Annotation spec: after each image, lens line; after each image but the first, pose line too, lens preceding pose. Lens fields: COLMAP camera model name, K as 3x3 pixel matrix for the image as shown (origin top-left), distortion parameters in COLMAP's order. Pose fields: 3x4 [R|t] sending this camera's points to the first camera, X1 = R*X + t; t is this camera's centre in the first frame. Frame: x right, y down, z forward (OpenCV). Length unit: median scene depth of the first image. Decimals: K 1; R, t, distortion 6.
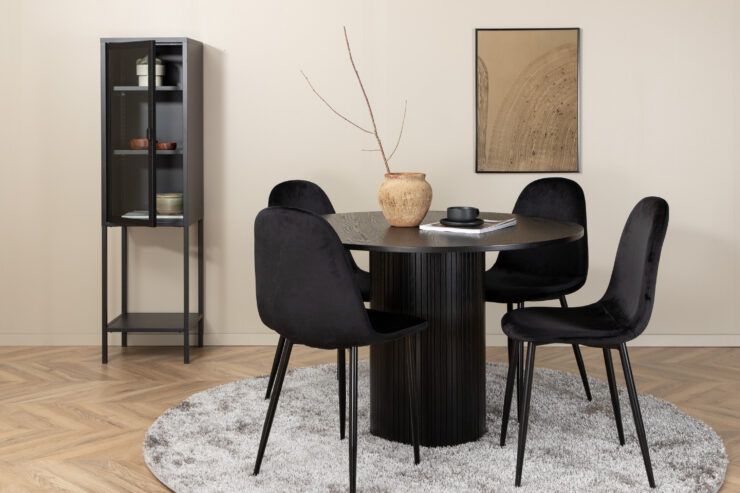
lens RADIAL K [[865.6, 0, 374.1], [0, 865.6, 245.2], [0, 0, 1]] dist [0.003804, 0.000000]
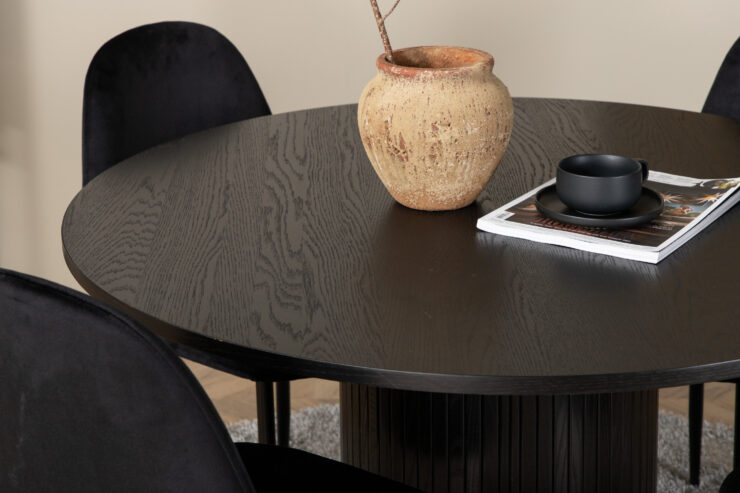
lens RADIAL K [[1541.8, 0, 351.9], [0, 1541.8, 279.5], [0, 0, 1]] dist [0.040141, 0.000000]
pose [[0.999815, 0.000031, -0.019215, 0.016291], [0.003209, 0.985679, 0.168601, -0.116223], [0.018945, -0.168632, 0.985497, 0.434602]]
